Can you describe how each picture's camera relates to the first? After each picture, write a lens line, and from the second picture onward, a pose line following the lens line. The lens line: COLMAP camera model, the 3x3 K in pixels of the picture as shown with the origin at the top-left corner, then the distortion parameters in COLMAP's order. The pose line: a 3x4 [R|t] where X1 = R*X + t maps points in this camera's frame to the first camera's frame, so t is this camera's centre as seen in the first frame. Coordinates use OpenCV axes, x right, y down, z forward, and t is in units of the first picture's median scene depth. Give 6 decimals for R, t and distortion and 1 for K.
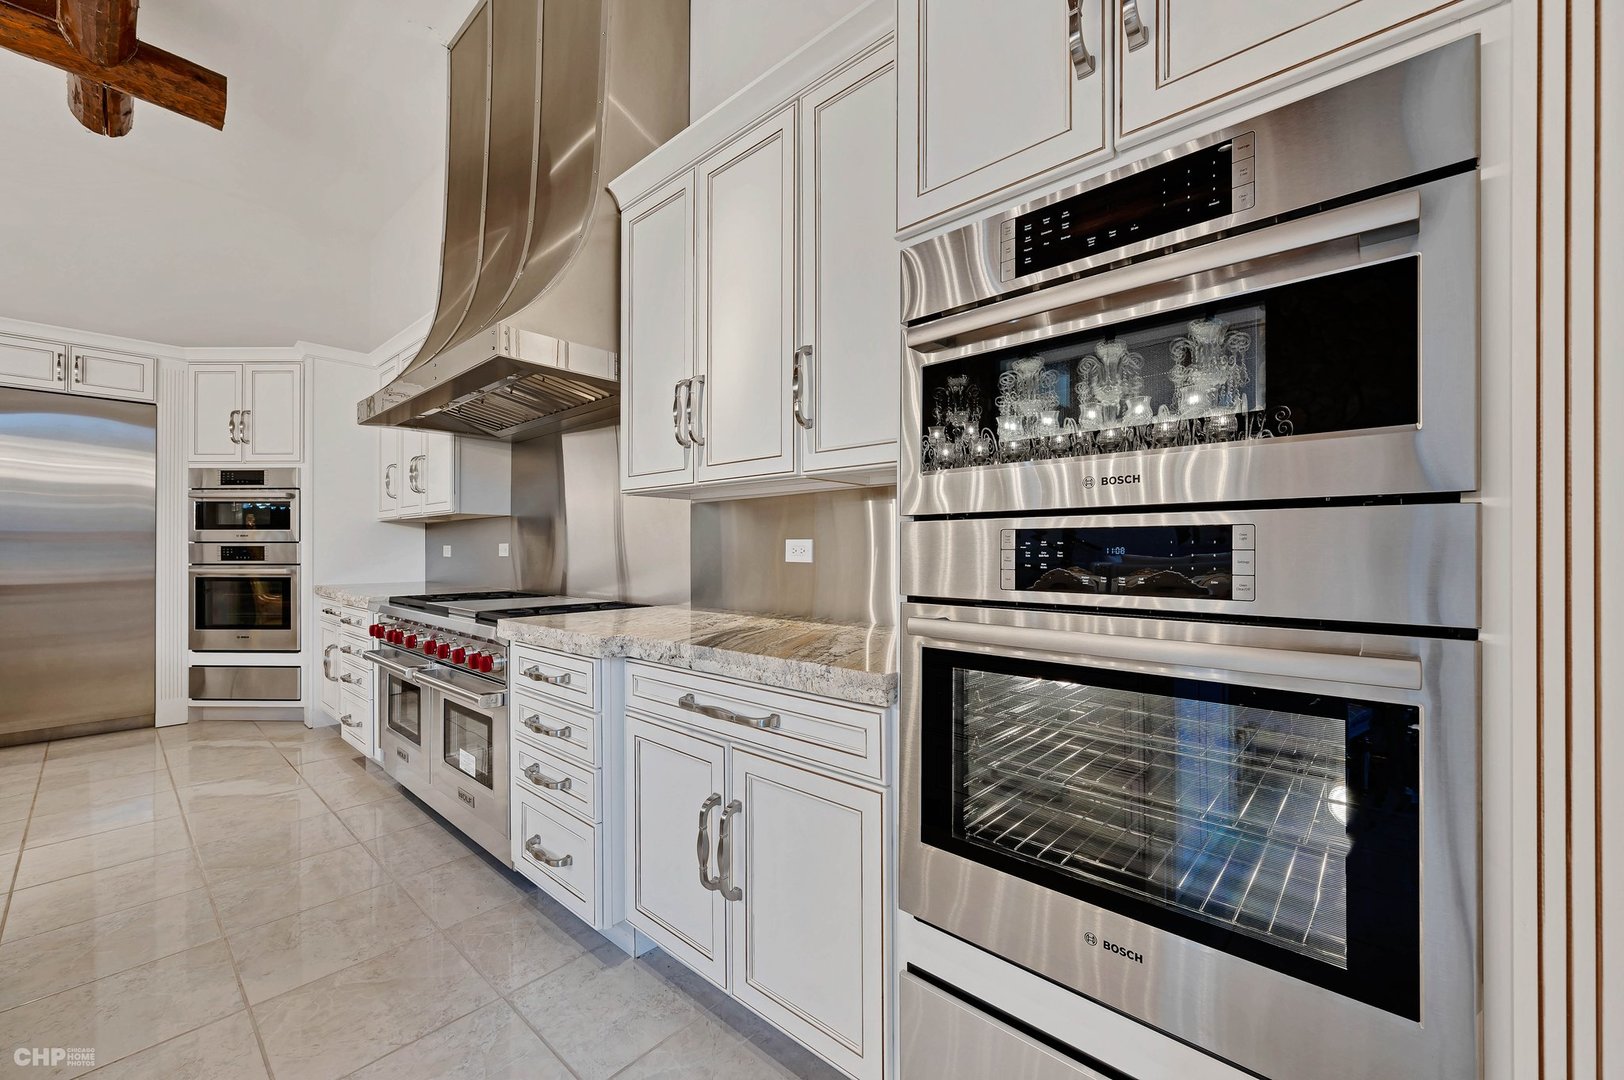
lens RADIAL K [[639.7, 0, 819.2], [0, 639.7, 546.4], [0, 0, 1]] dist [-0.004193, 0.000743]
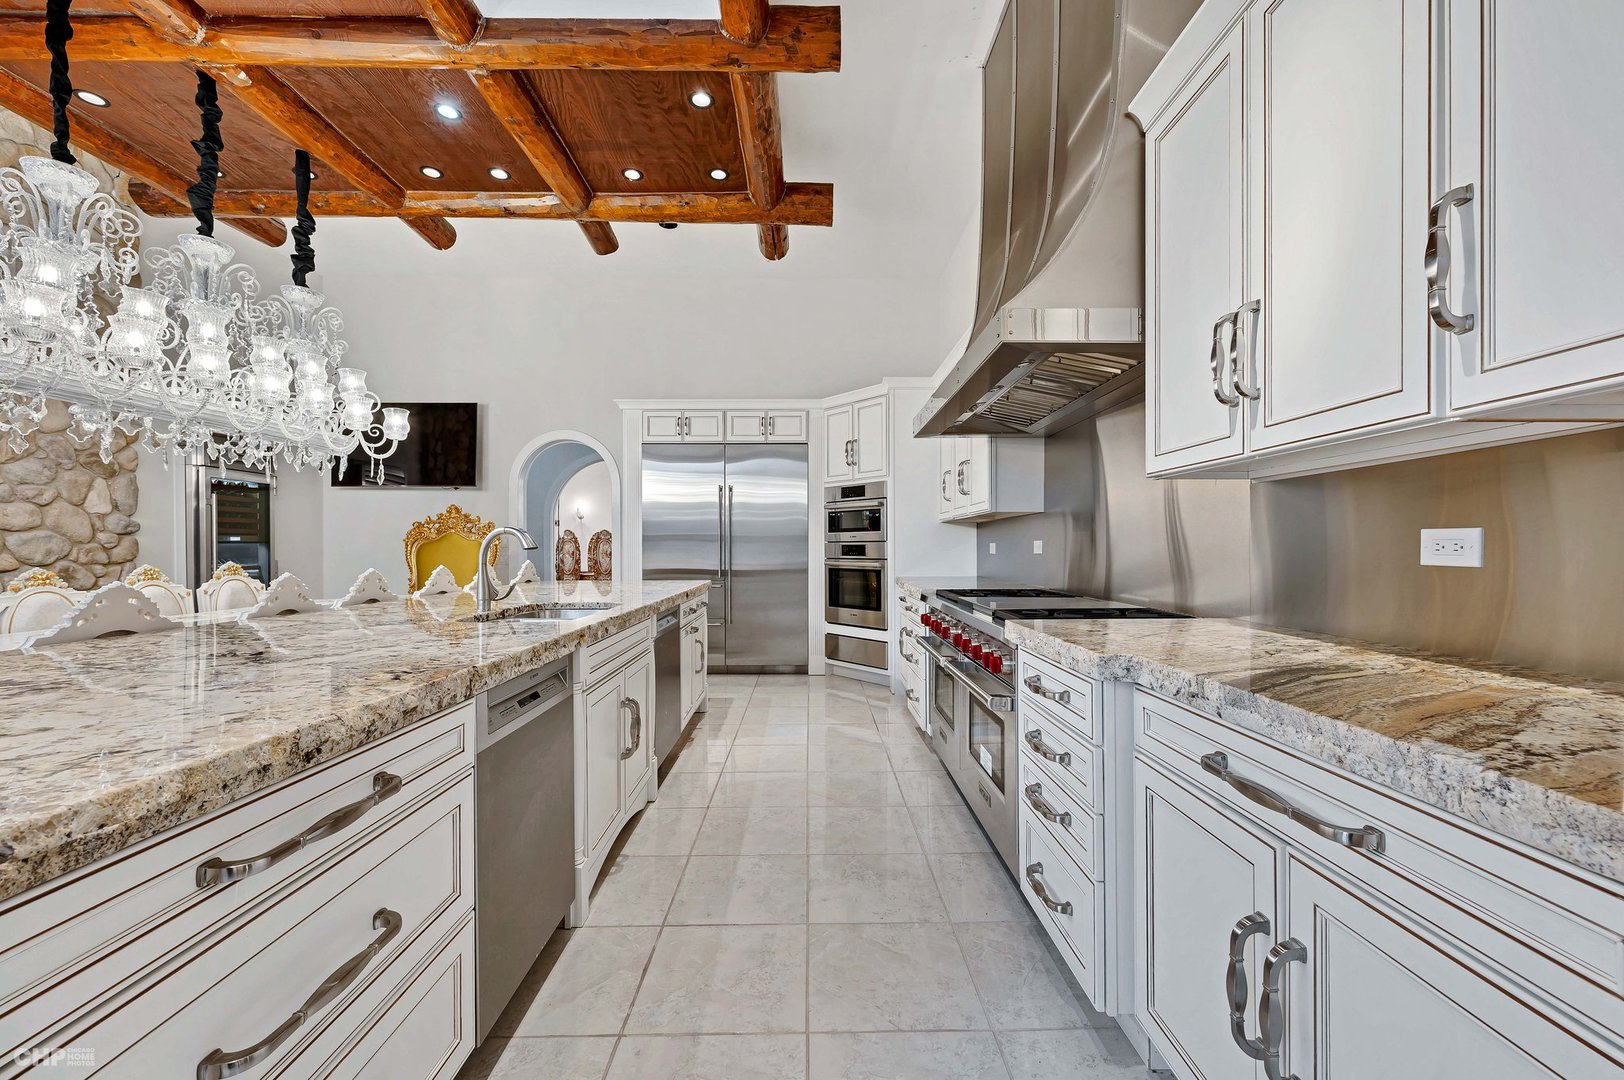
lens RADIAL K [[639.7, 0, 811.9], [0, 639.7, 547.1], [0, 0, 1]] dist [-0.004193, 0.000743]
pose [[0.668924, -0.001418, -0.743329, 0.012709], [0.005227, 0.999982, 0.002796, 0.001636], [0.743312, -0.005756, 0.668920, 0.146742]]
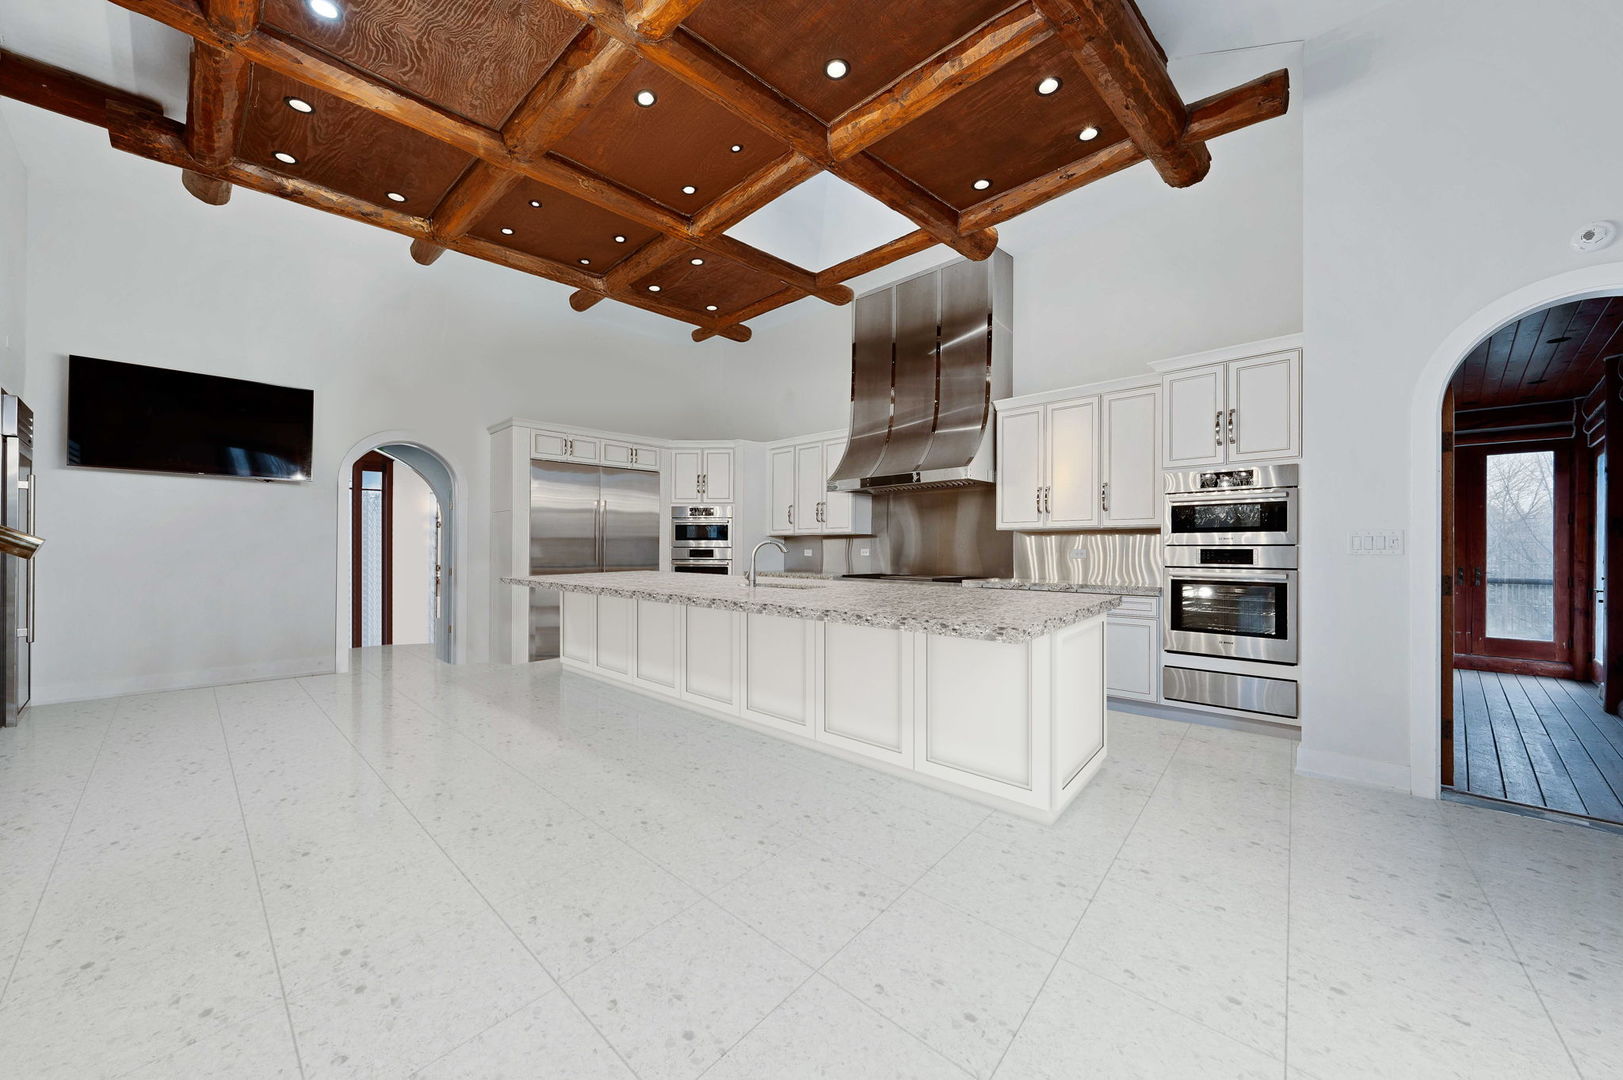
lens RADIAL K [[644.7, 0, 814.8], [0, 644.7, 548.3], [0, 0, 1]] dist [0.000905, -0.000040]
pose [[0.998434, 0.005402, -0.055685, -1.046546], [-0.005465, 0.999985, -0.000990, -0.007888], [0.055679, 0.001293, 0.998448, -1.775971]]
